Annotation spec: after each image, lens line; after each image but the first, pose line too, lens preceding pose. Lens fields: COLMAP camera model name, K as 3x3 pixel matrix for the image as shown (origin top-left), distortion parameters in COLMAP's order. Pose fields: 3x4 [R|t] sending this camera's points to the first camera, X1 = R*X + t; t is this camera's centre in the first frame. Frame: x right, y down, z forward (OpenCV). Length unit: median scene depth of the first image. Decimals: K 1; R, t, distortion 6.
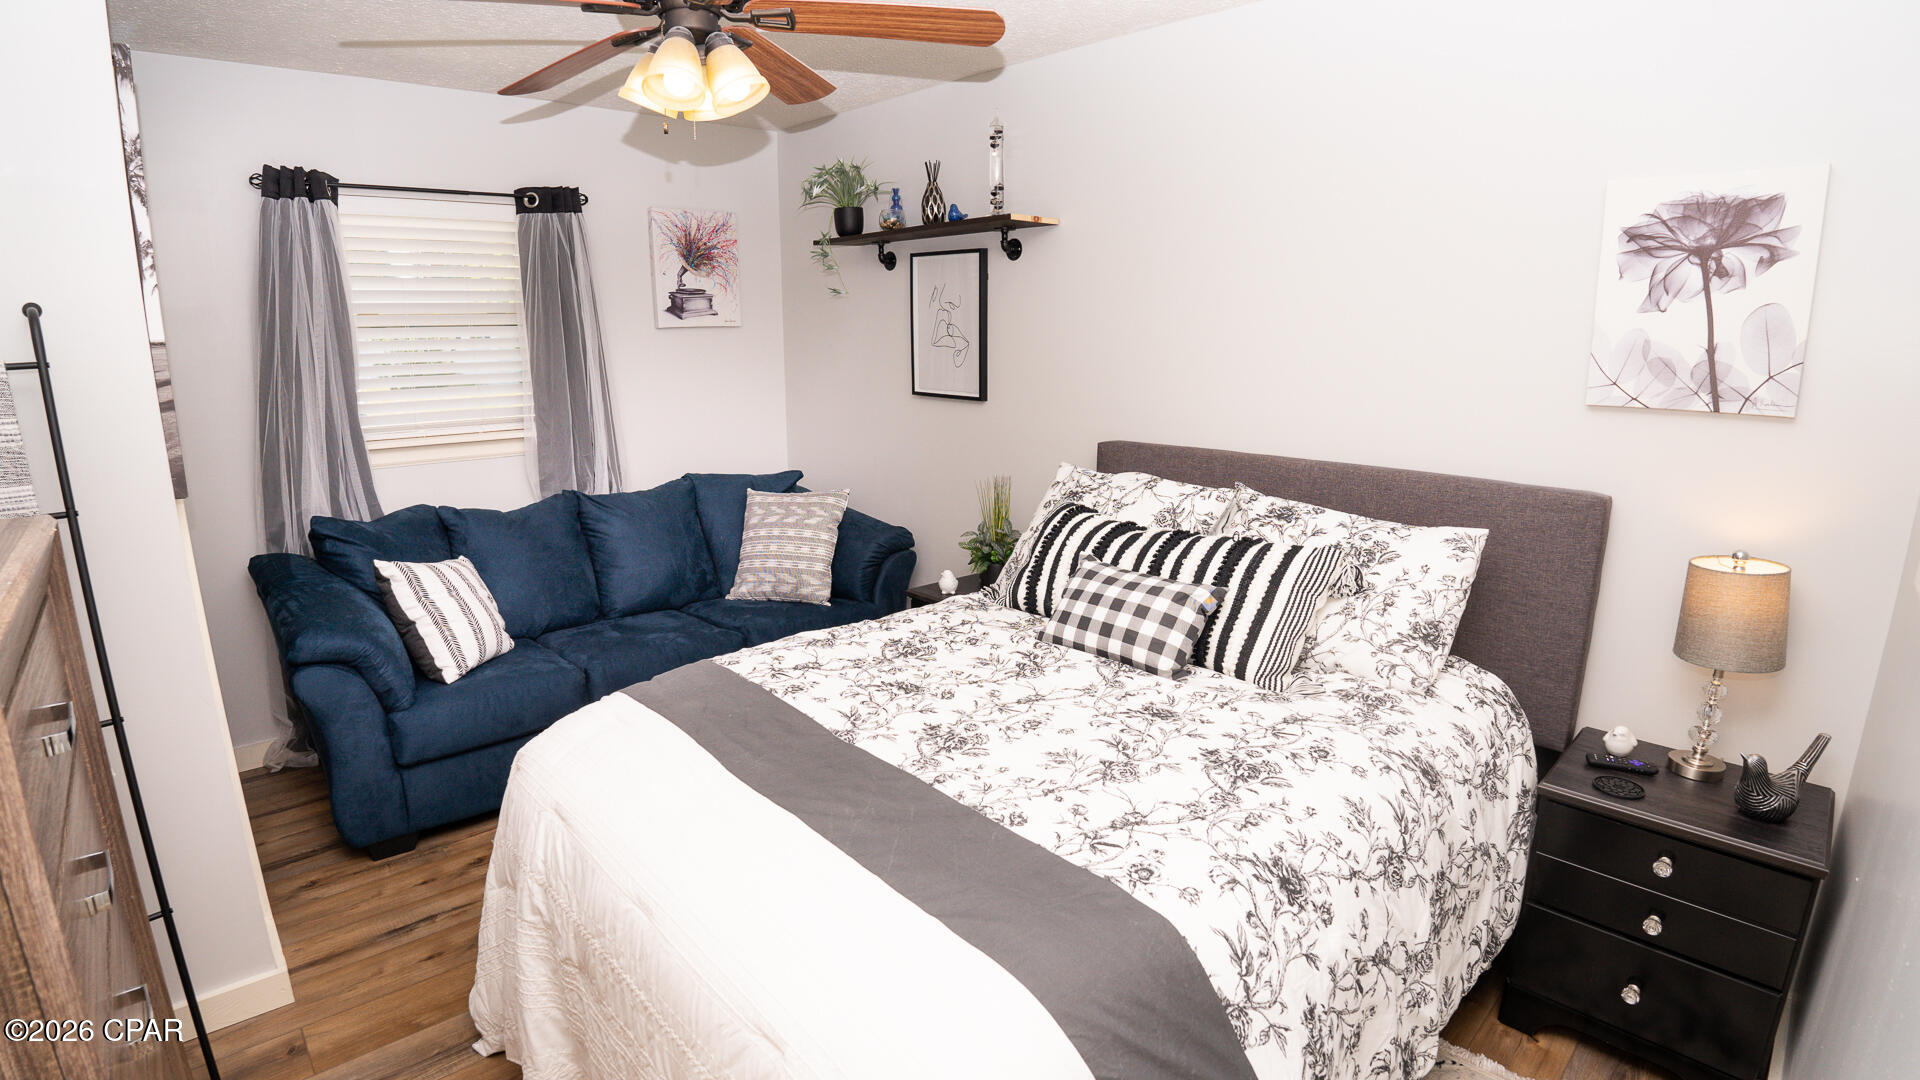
lens RADIAL K [[921.8, 0, 961.1], [0, 921.8, 545.8], [0, 0, 1]] dist [-0.114888, 0.027347]
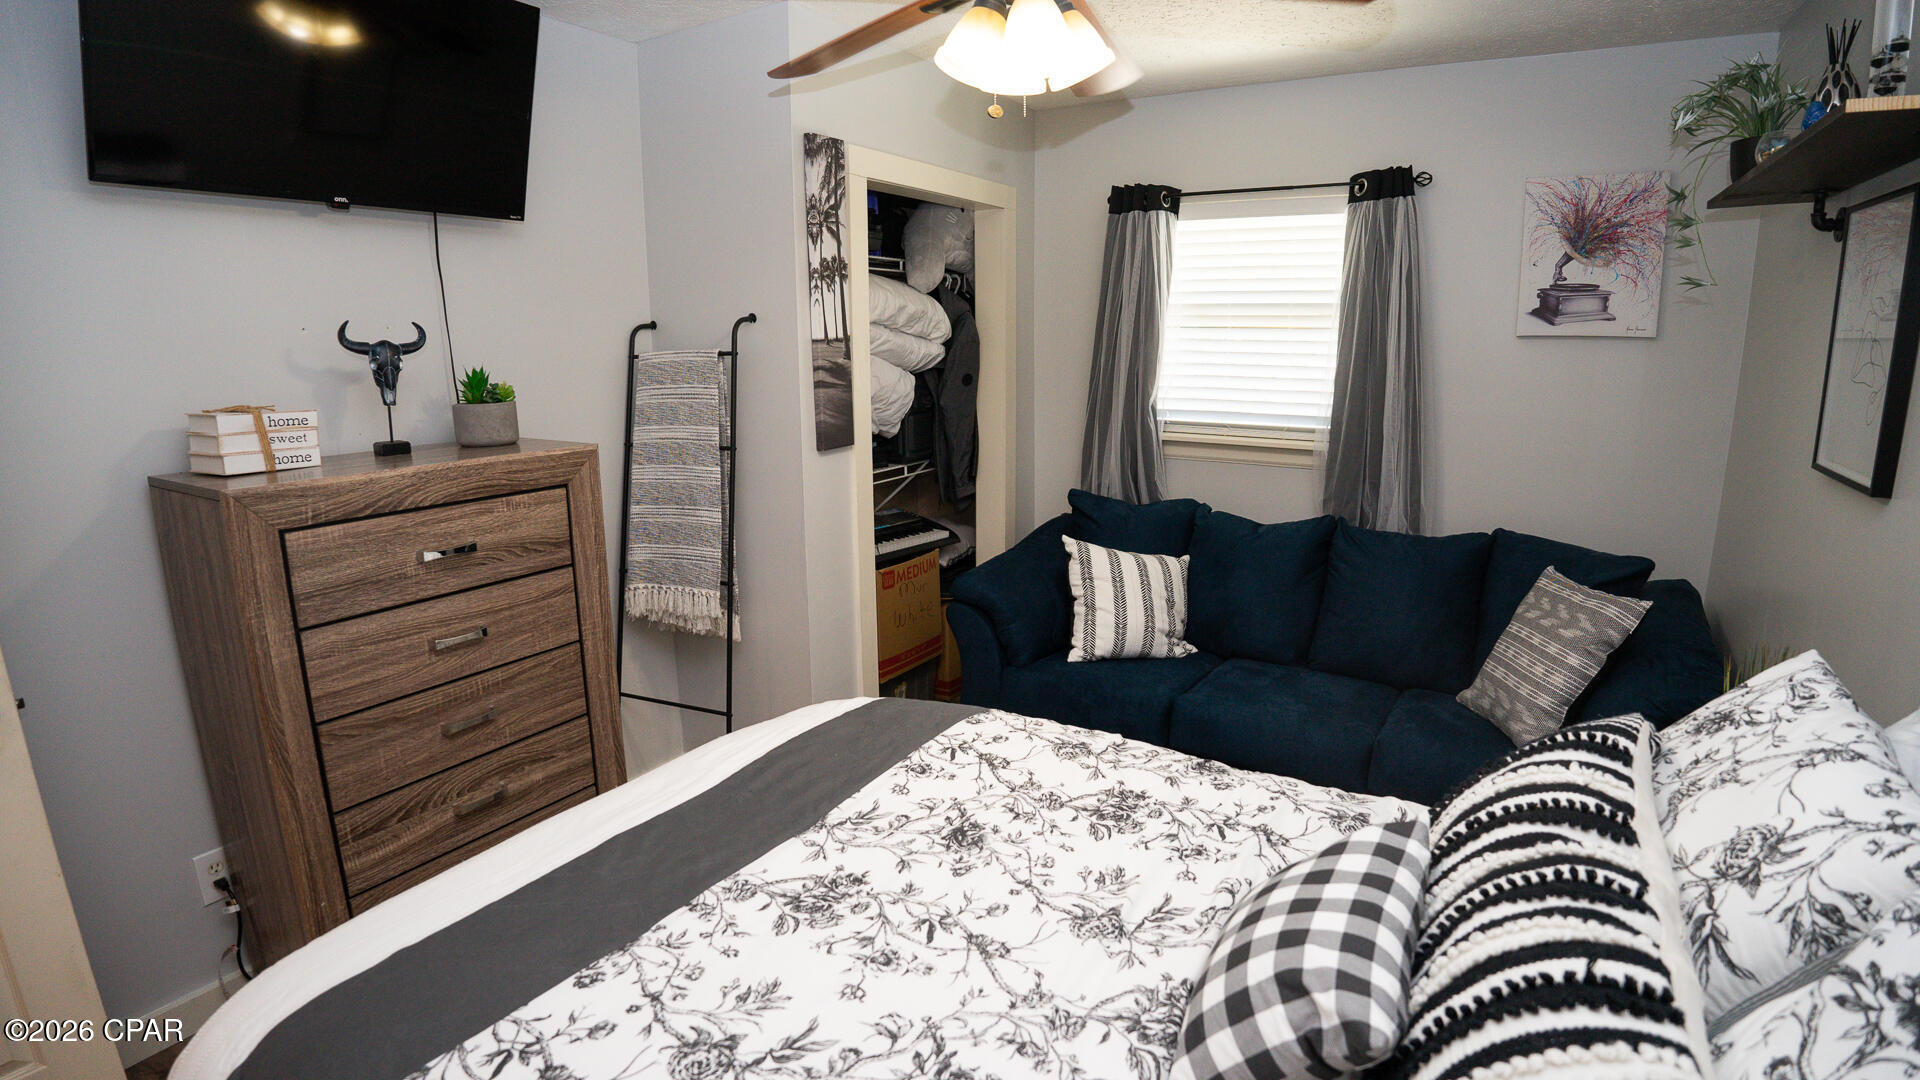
lens RADIAL K [[921.8, 0, 961.1], [0, 921.8, 545.8], [0, 0, 1]] dist [-0.114888, 0.027347]
pose [[0.264335, 0.211051, -0.941055, 0.361184], [-0.210060, 0.964935, 0.157403, -0.113625], [0.941277, 0.156071, 0.299399, 0.470026]]
